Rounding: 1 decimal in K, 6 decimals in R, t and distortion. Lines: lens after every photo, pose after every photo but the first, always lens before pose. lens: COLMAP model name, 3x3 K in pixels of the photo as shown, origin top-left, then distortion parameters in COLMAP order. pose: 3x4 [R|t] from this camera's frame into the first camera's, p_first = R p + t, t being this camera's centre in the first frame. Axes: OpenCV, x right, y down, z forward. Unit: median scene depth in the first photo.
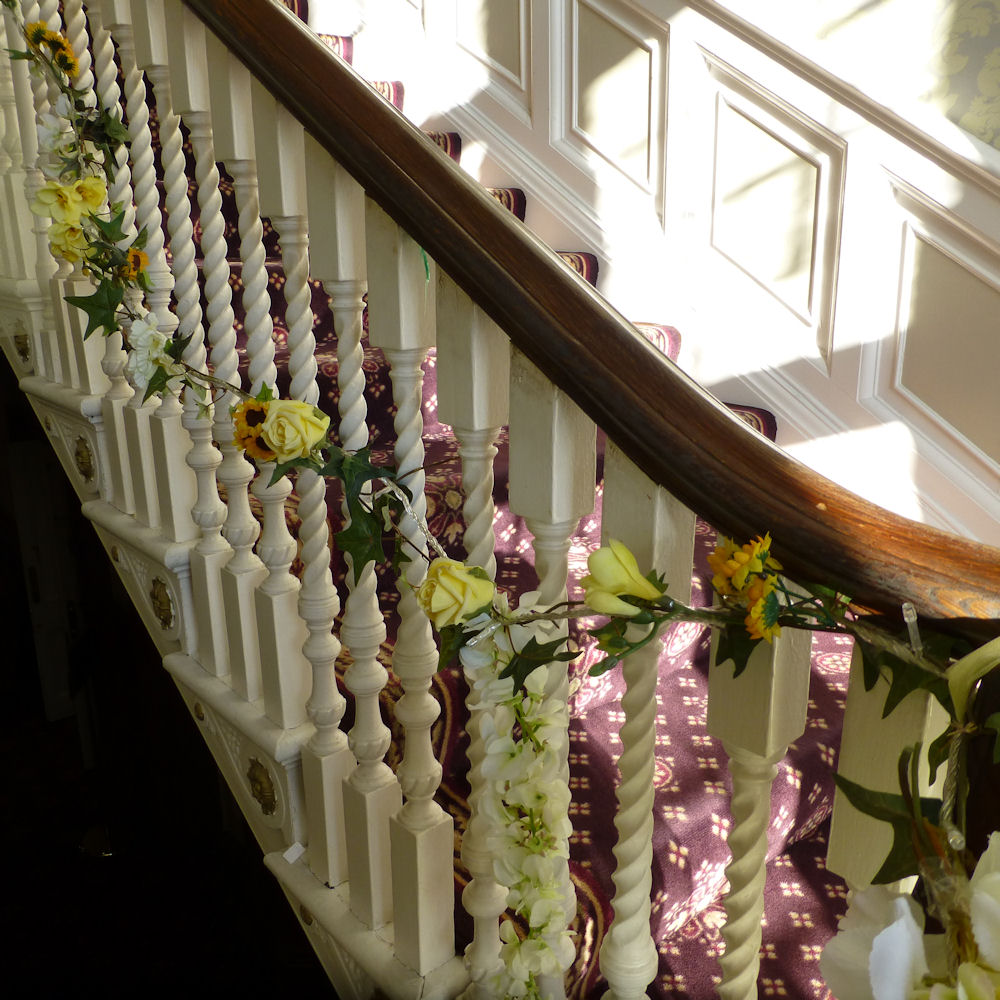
lens RADIAL K [[940.8, 0, 500.0], [0, 940.8, 500.0], [0, 0, 1]] dist [0.000925, -0.005749]
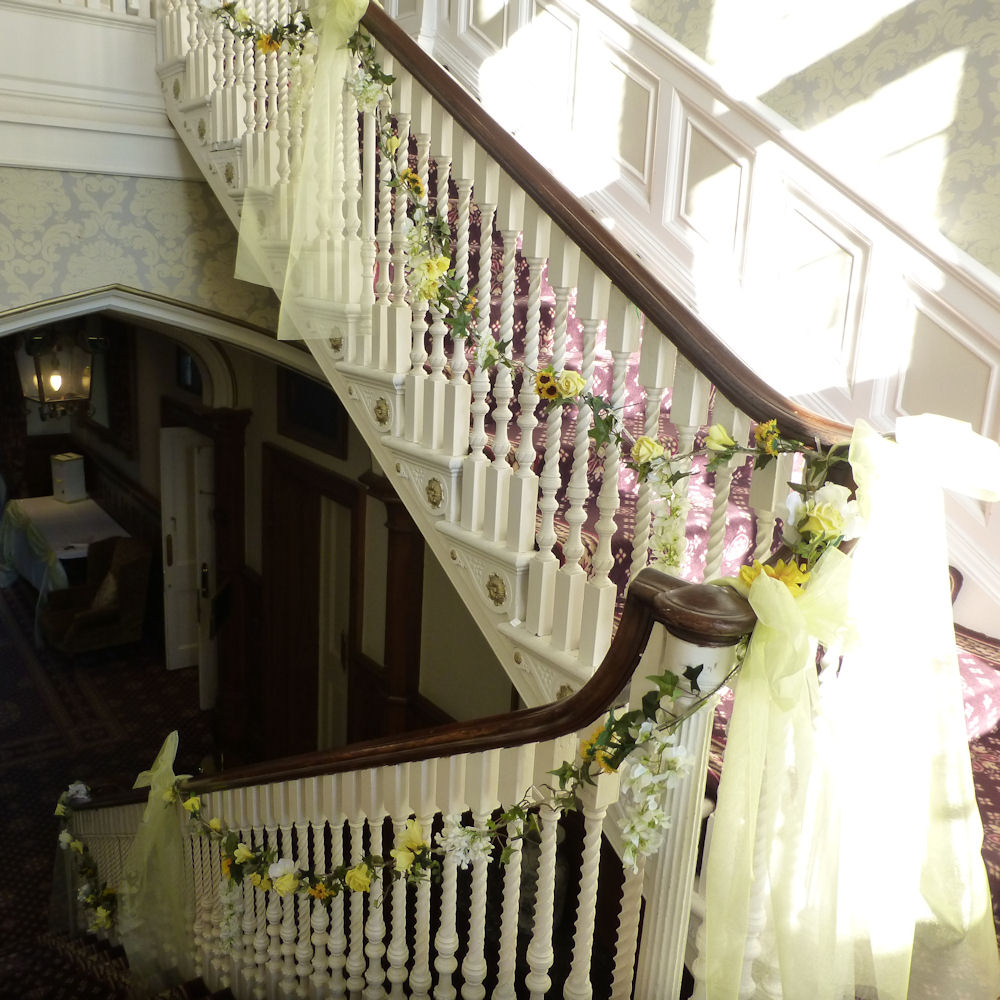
lens RADIAL K [[932.1, 0, 471.2], [0, 932.1, 498.5], [0, 0, 1]] dist [-0.000271, -0.004359]
pose [[0.992913, 0.077690, -0.089929, -0.099910], [-0.080468, 0.996373, -0.027677, 0.119083], [0.087453, 0.034718, 0.995564, -0.525953]]
